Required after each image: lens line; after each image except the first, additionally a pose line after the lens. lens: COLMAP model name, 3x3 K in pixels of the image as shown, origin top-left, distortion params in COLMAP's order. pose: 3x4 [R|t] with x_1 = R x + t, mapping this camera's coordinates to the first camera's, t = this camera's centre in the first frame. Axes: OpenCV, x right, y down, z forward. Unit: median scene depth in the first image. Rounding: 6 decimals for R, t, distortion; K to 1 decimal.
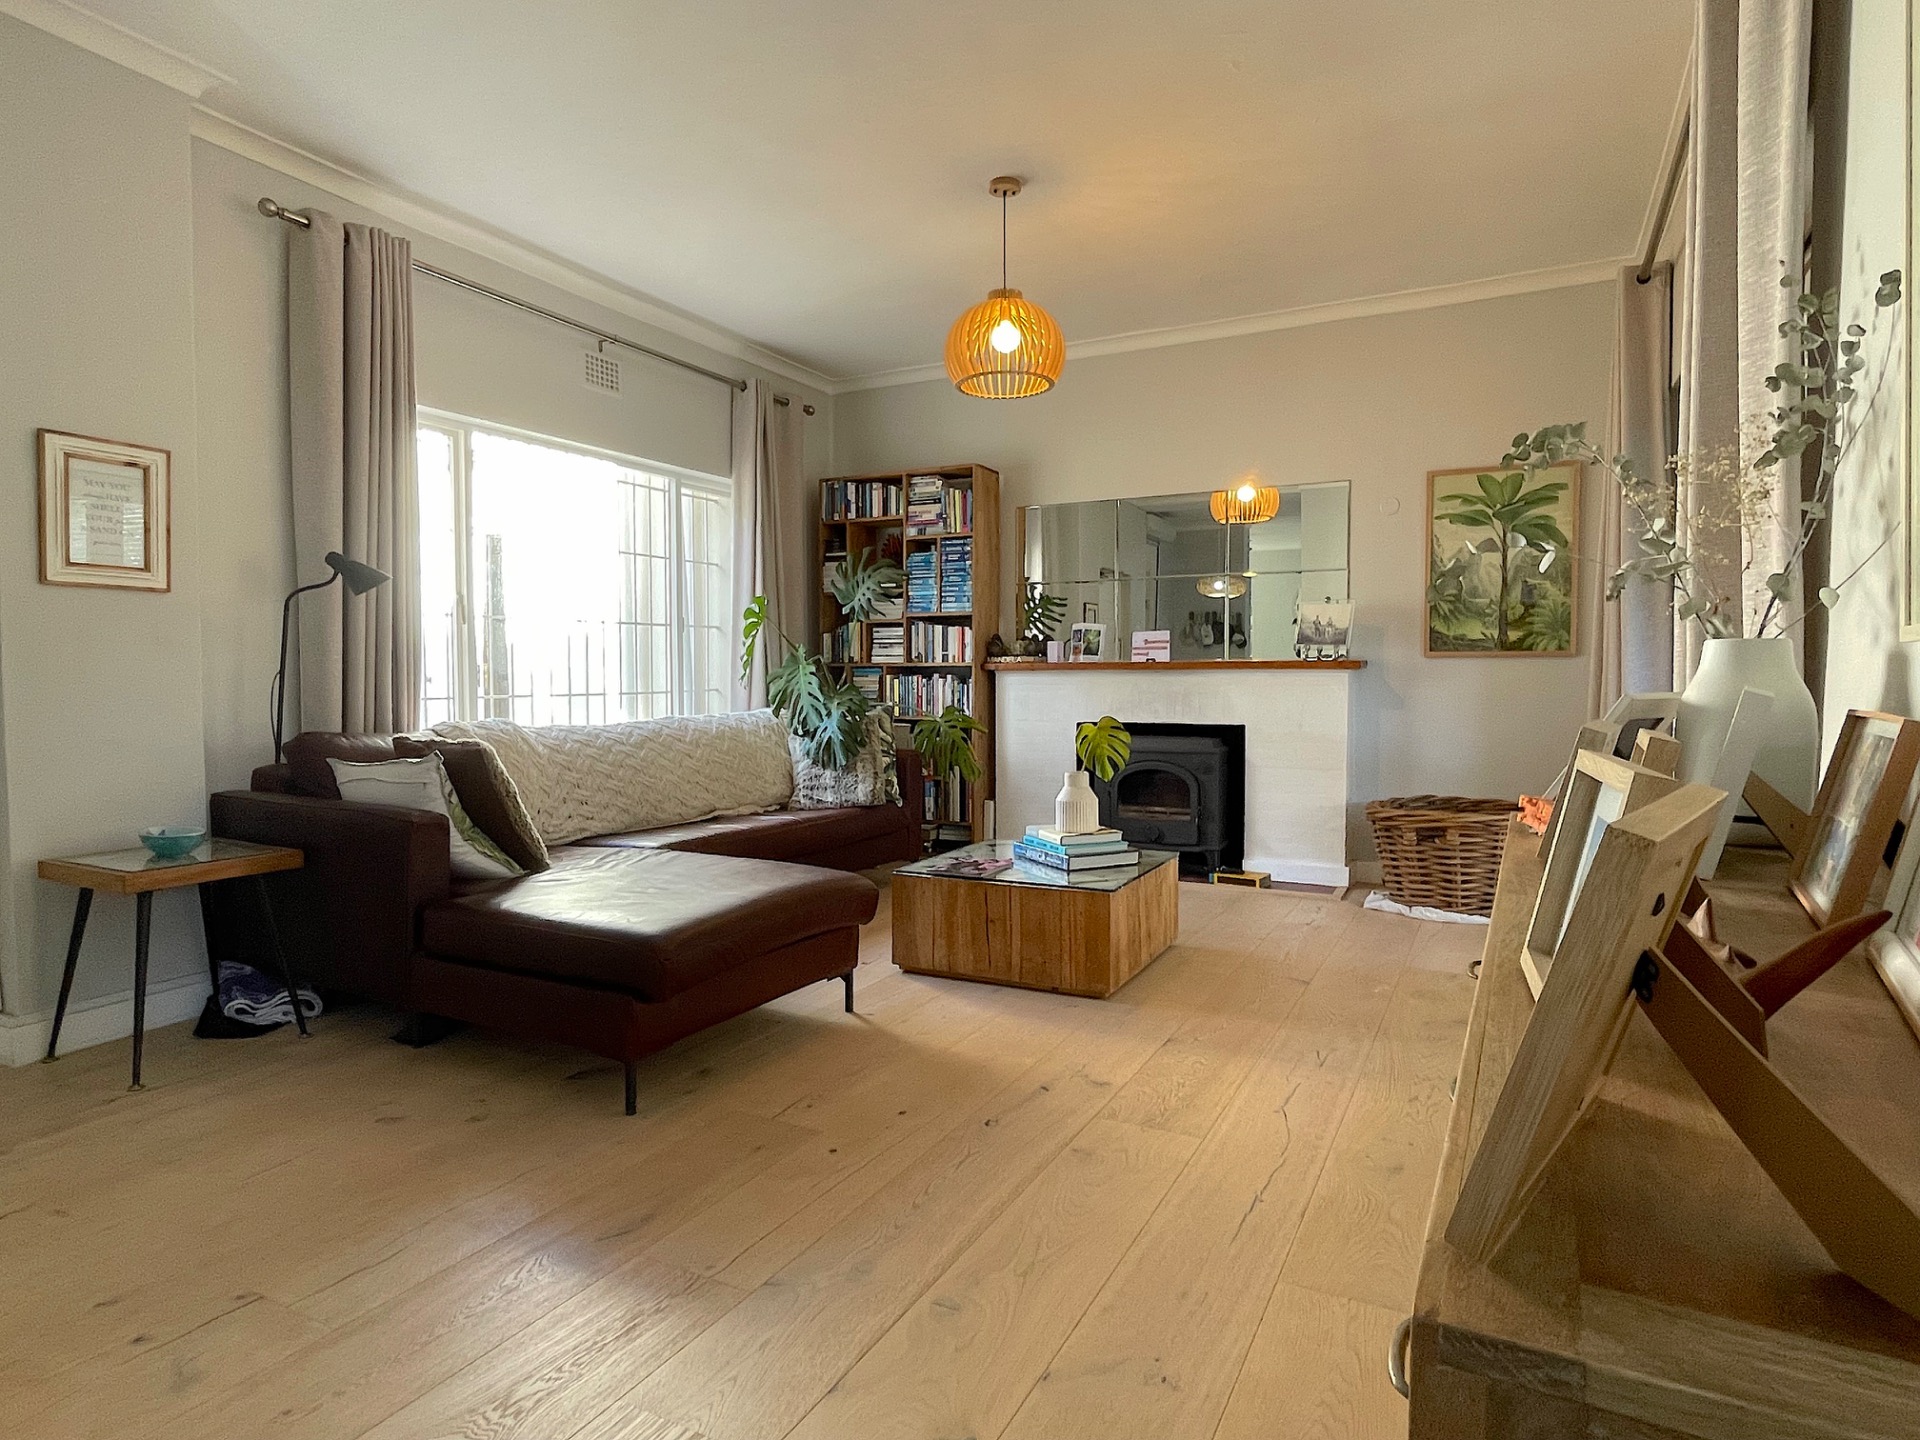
lens RADIAL K [[1073.1, 0, 952.8], [0, 1073.1, 707.6], [0, 0, 1]] dist [-0.000946, -0.001299]
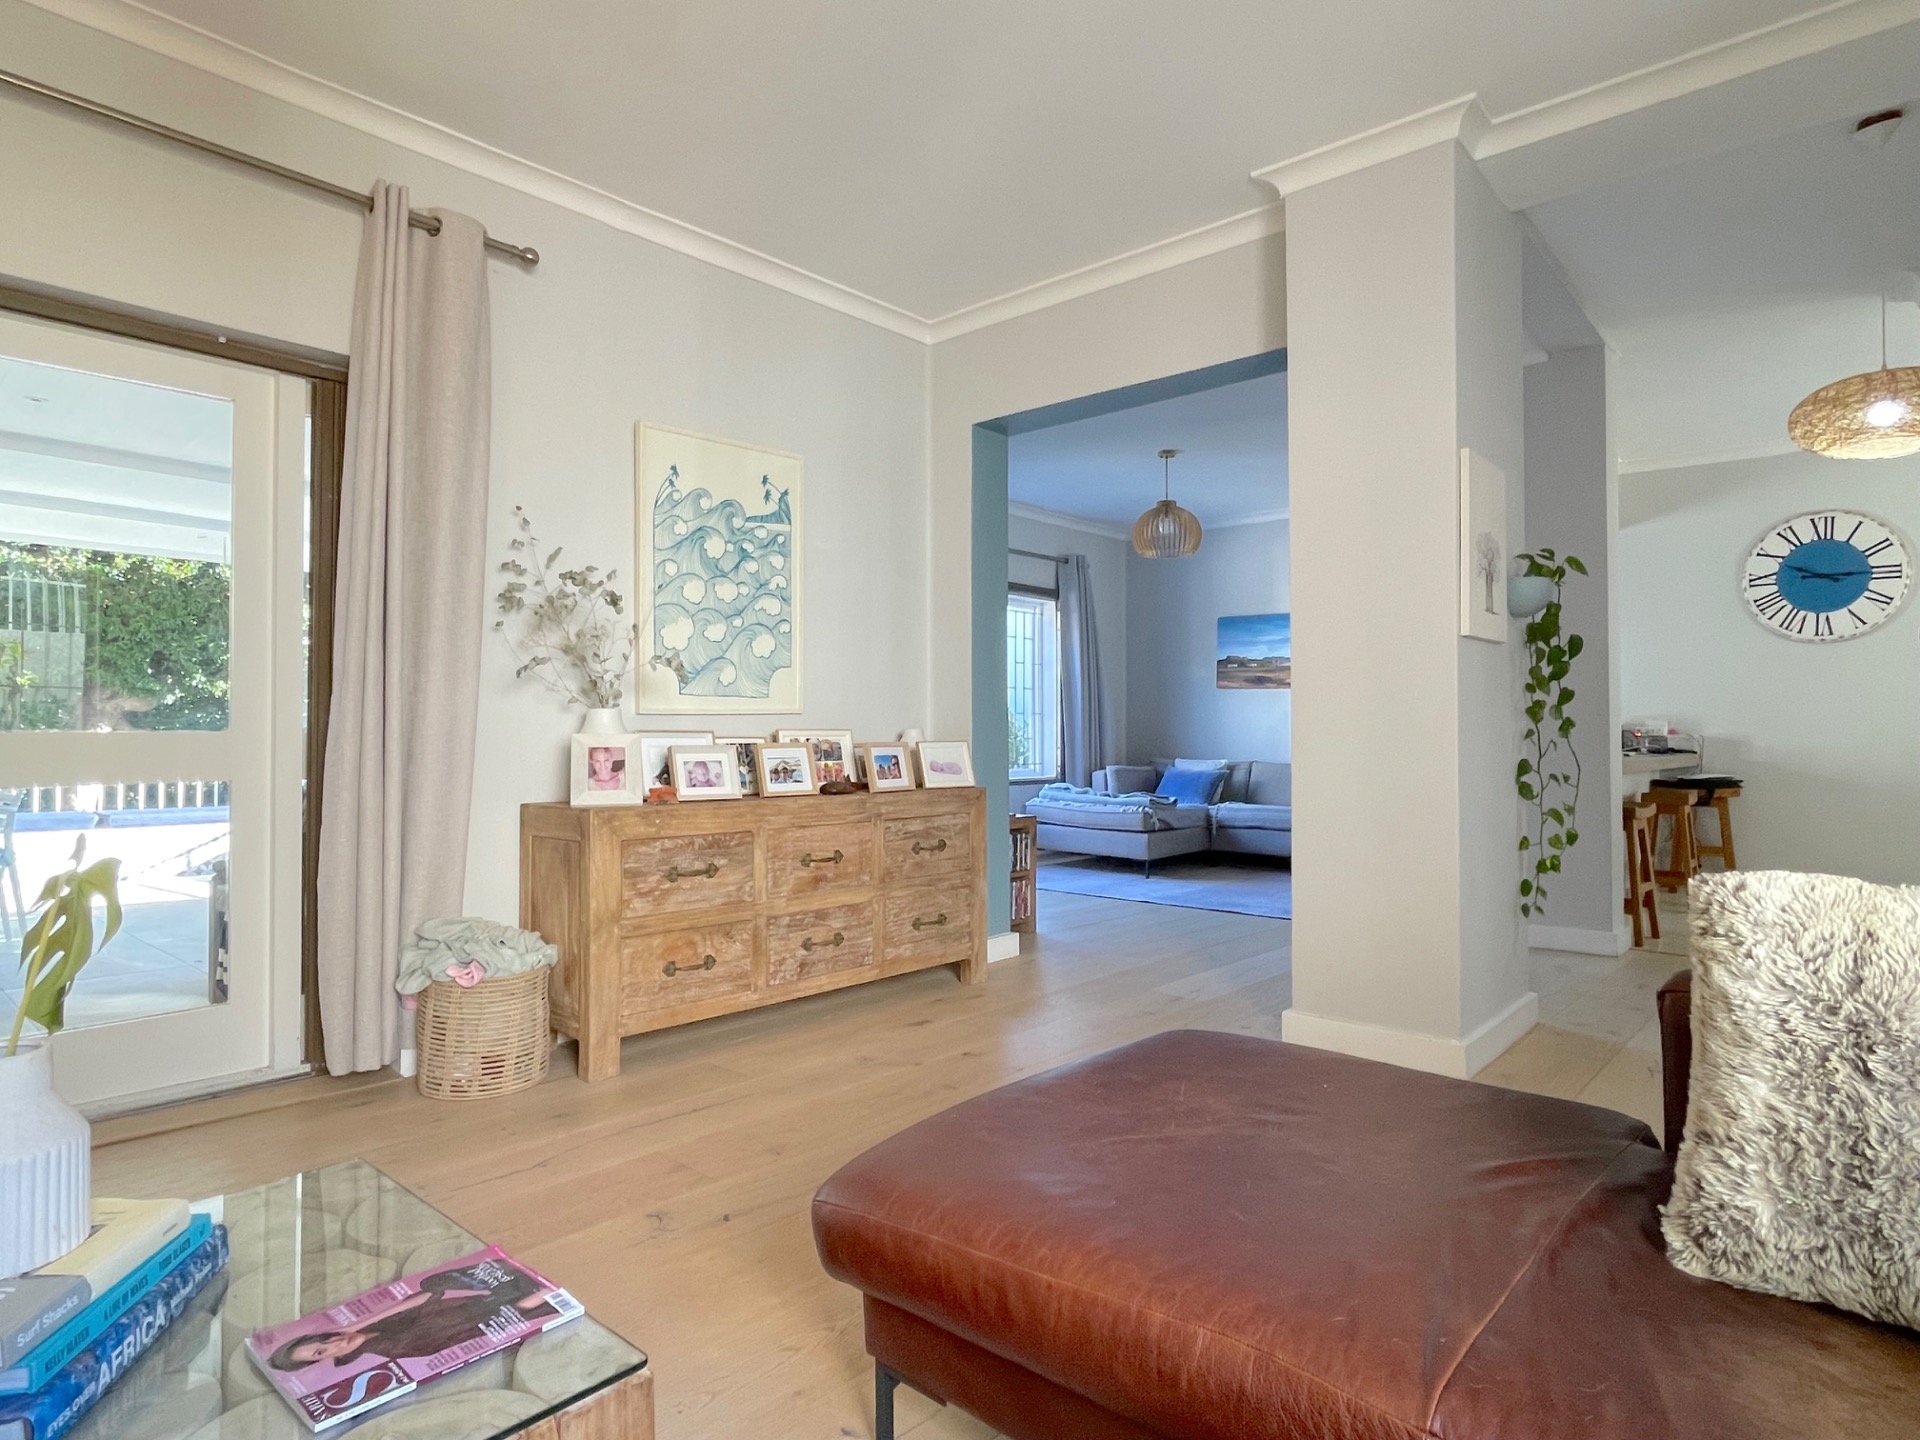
lens RADIAL K [[1073.1, 0, 956.3], [0, 1073.1, 710.7], [0, 0, 1]] dist [-0.000946, -0.001299]
pose [[-0.968850, 0.005638, 0.247583, -0.143992], [0.008374, 0.999915, 0.010002, -0.021987], [-0.247505, 0.011764, -0.968815, 0.856168]]
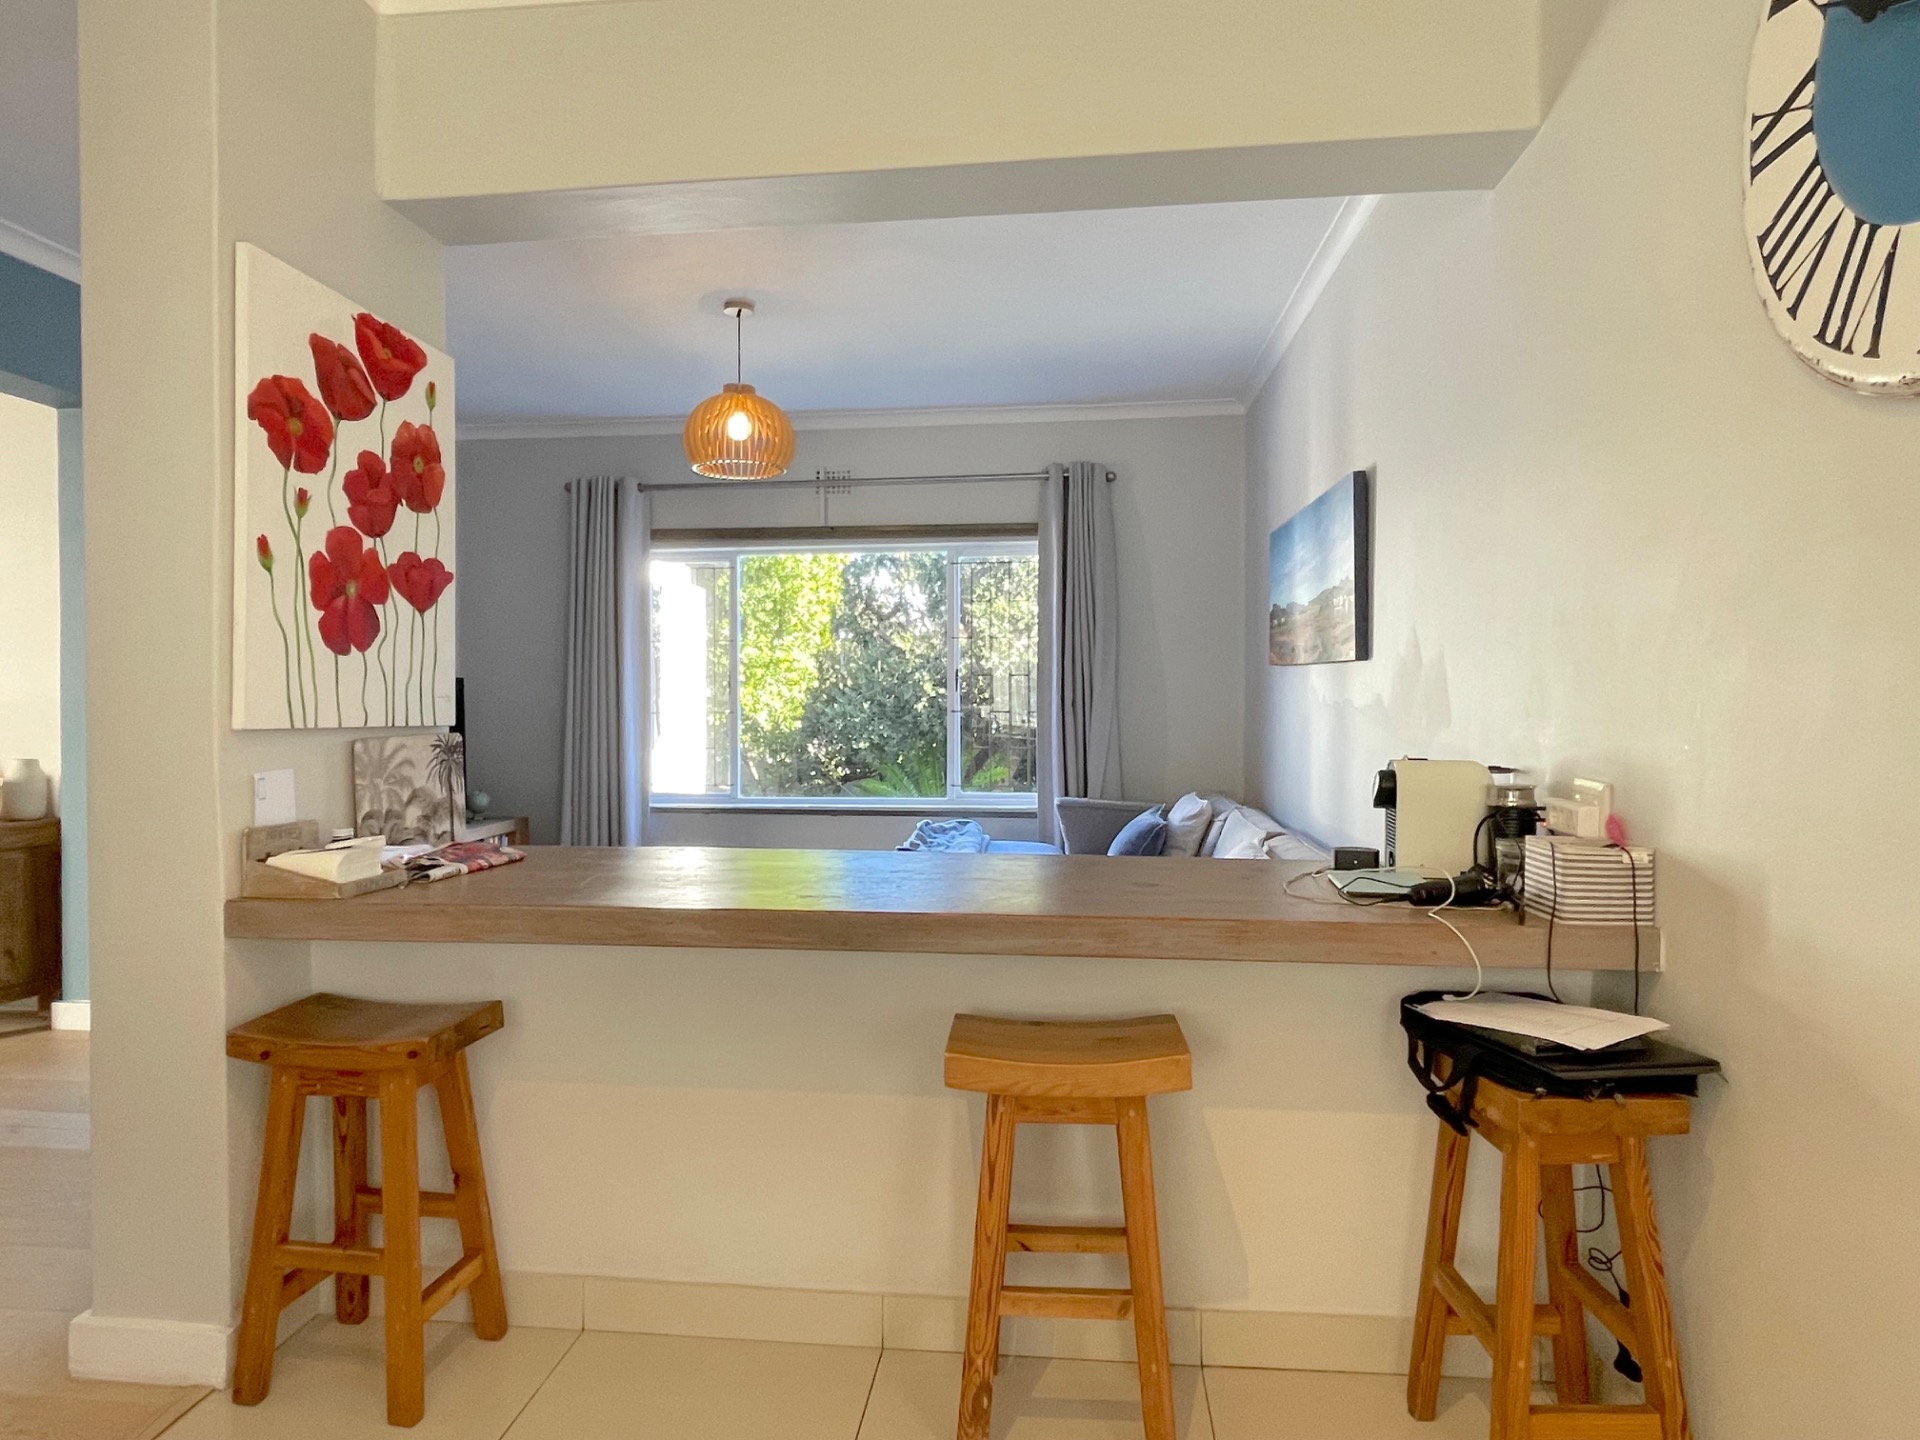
lens RADIAL K [[1123.2, 0, 959.5], [0, 1123.2, 711.2], [0, 0, 1]] dist [-0.015434, 0.004386]
pose [[-0.375309, -0.004469, 0.926889, -0.897564], [0.037676, 0.999088, 0.020072, -0.026372], [-0.926134, 0.042454, -0.374798, -0.260118]]
